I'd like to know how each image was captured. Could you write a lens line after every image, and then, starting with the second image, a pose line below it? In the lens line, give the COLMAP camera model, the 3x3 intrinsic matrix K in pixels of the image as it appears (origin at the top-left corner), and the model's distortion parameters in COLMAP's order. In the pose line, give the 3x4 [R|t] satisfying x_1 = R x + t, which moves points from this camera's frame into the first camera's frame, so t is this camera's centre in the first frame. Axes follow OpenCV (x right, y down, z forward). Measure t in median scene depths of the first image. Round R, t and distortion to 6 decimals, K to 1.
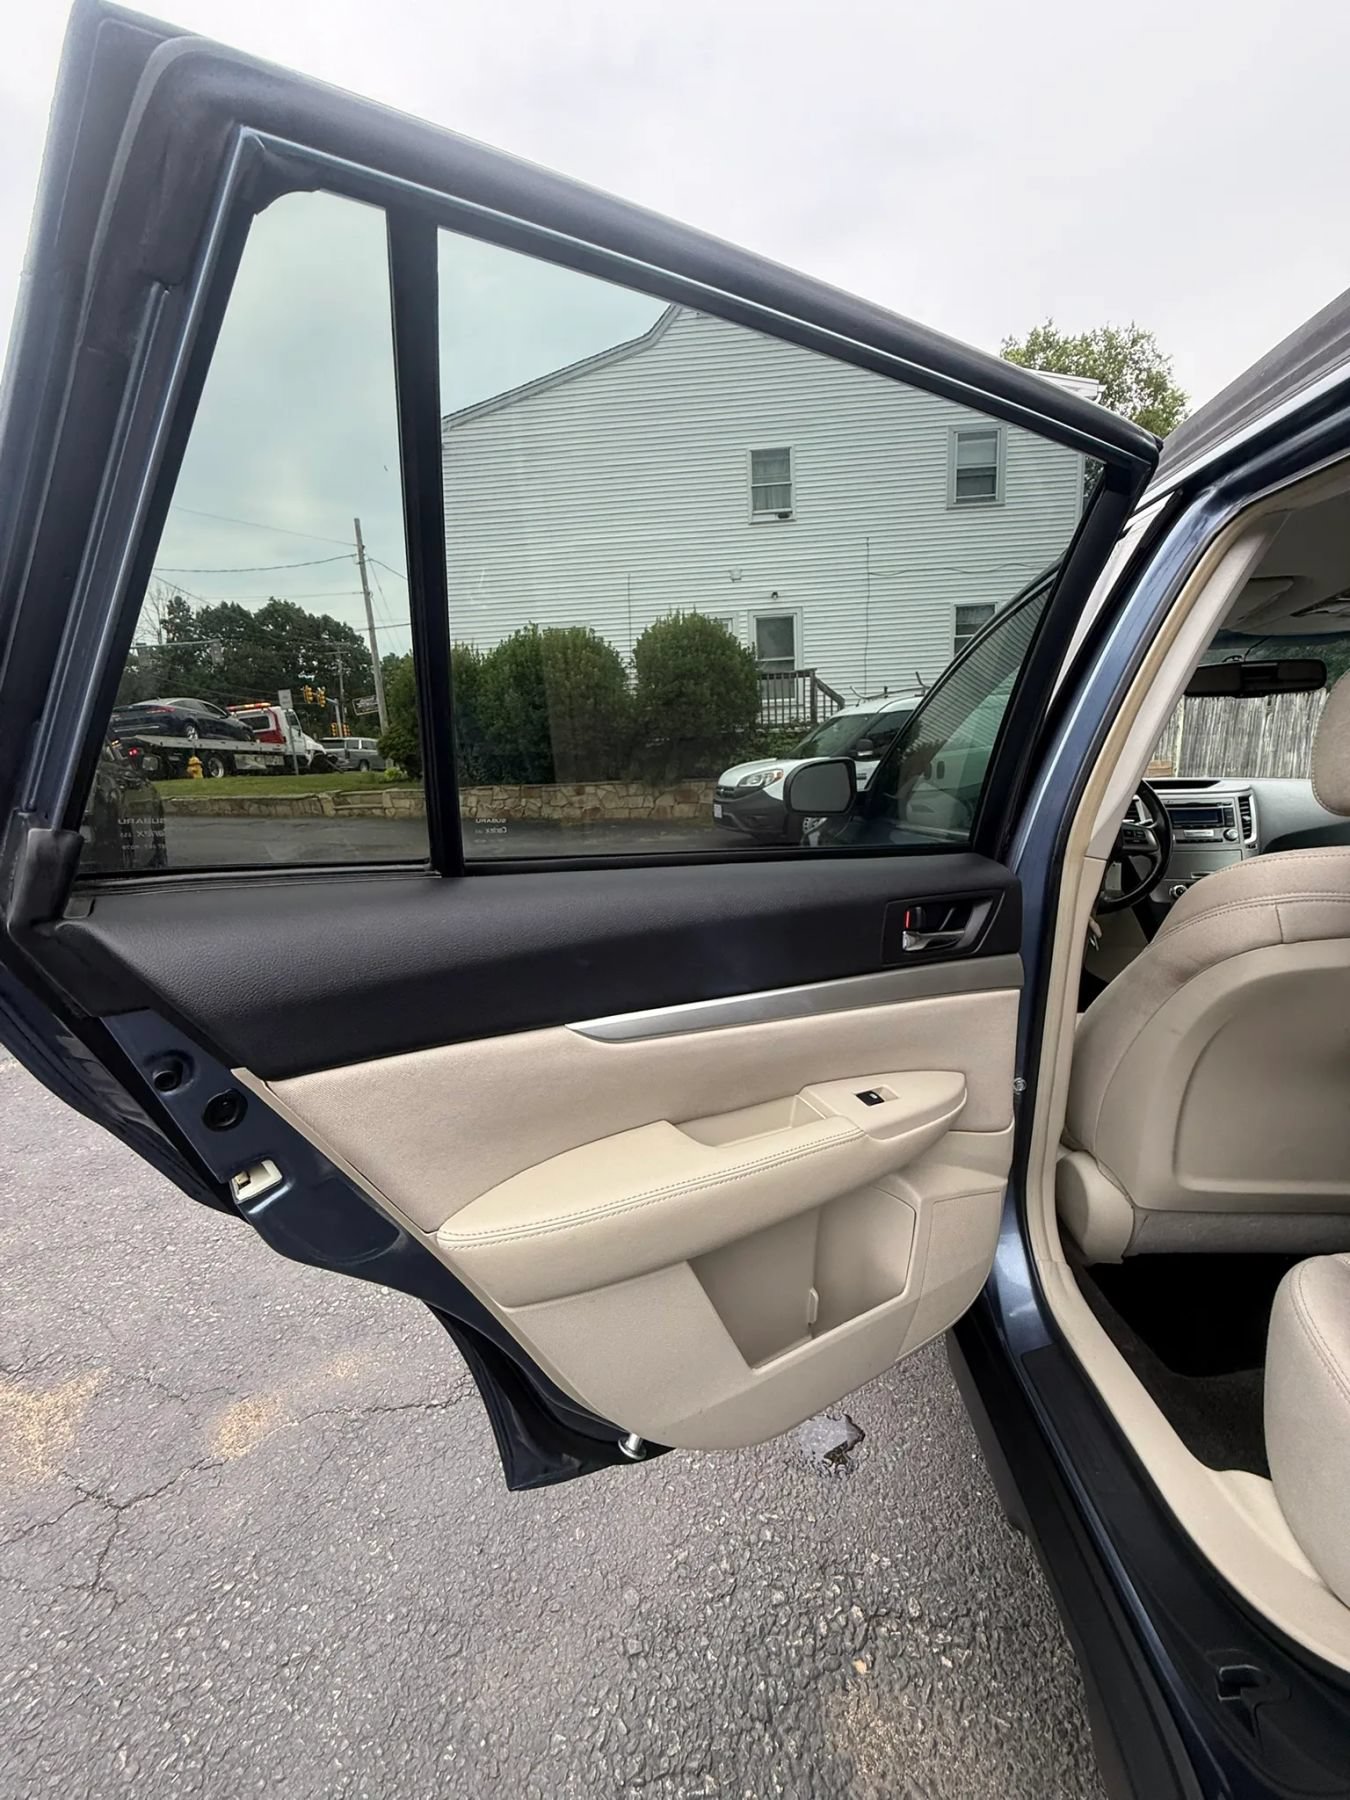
lens RADIAL K [[715.7, 0, 680.6], [0, 715.7, 895.8], [0, 0, 1]] dist [0.002908, -0.000275]
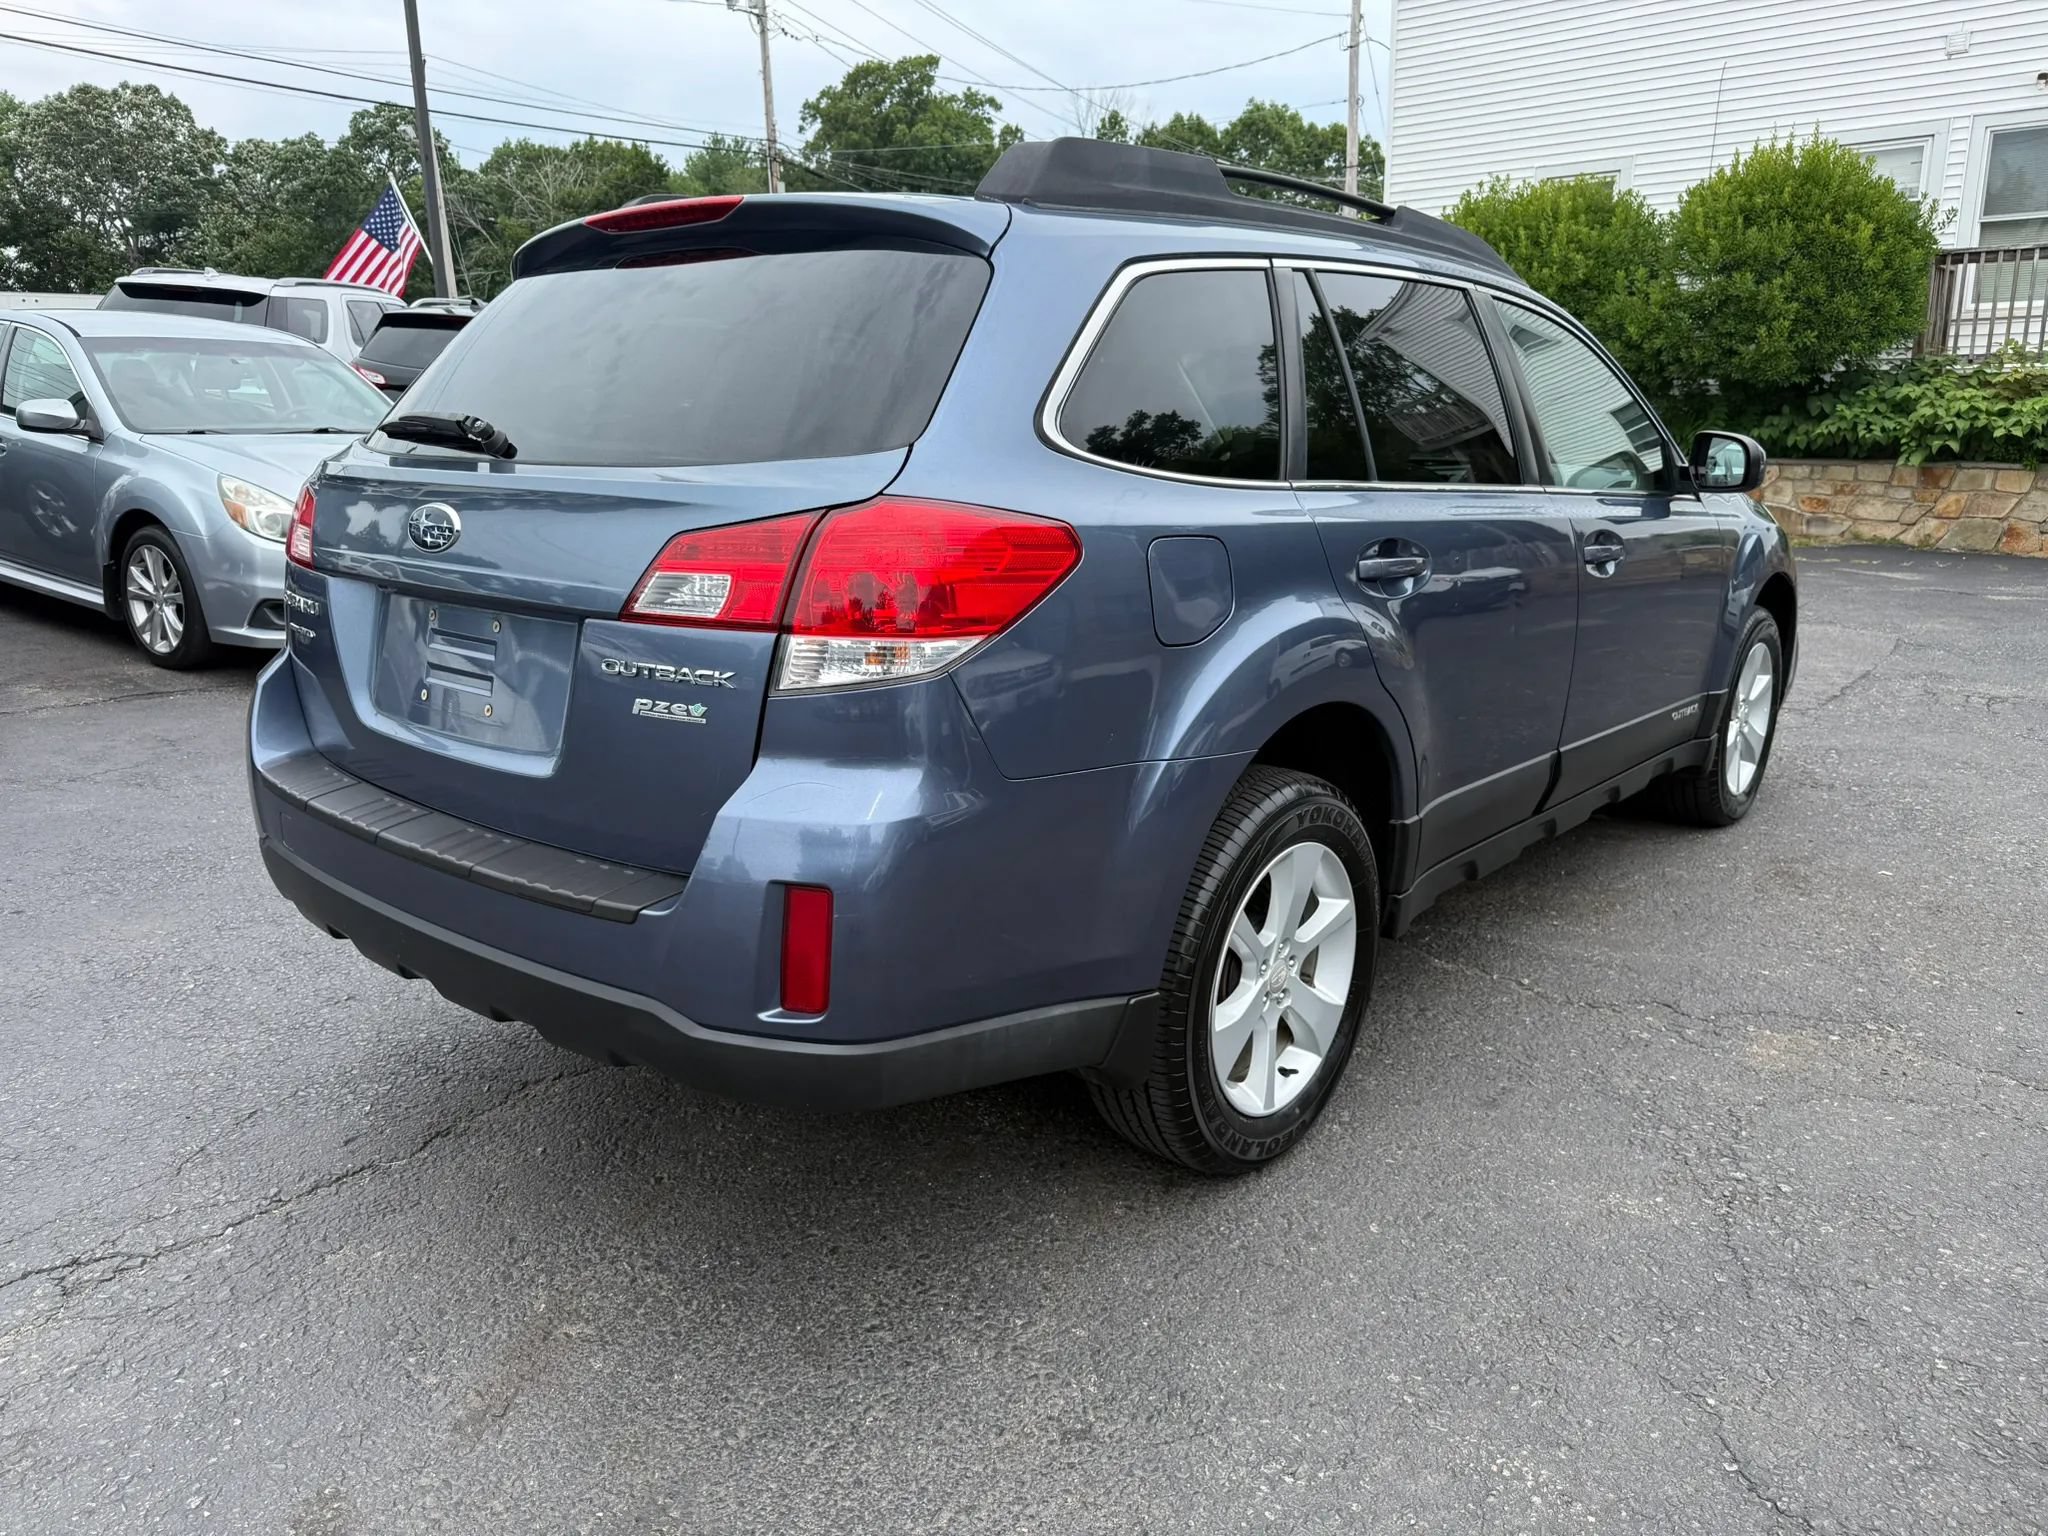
lens RADIAL K [[1445.7, 0, 1032.6], [0, 1445.7, 776.2], [0, 0, 1]] dist [0.002001, 0.000469]
pose [[0.799903, 0.183618, -0.571348, 0.148569], [-0.144892, 0.982968, 0.113051, 0.015134], [0.582375, -0.007646, 0.812884, -0.112924]]
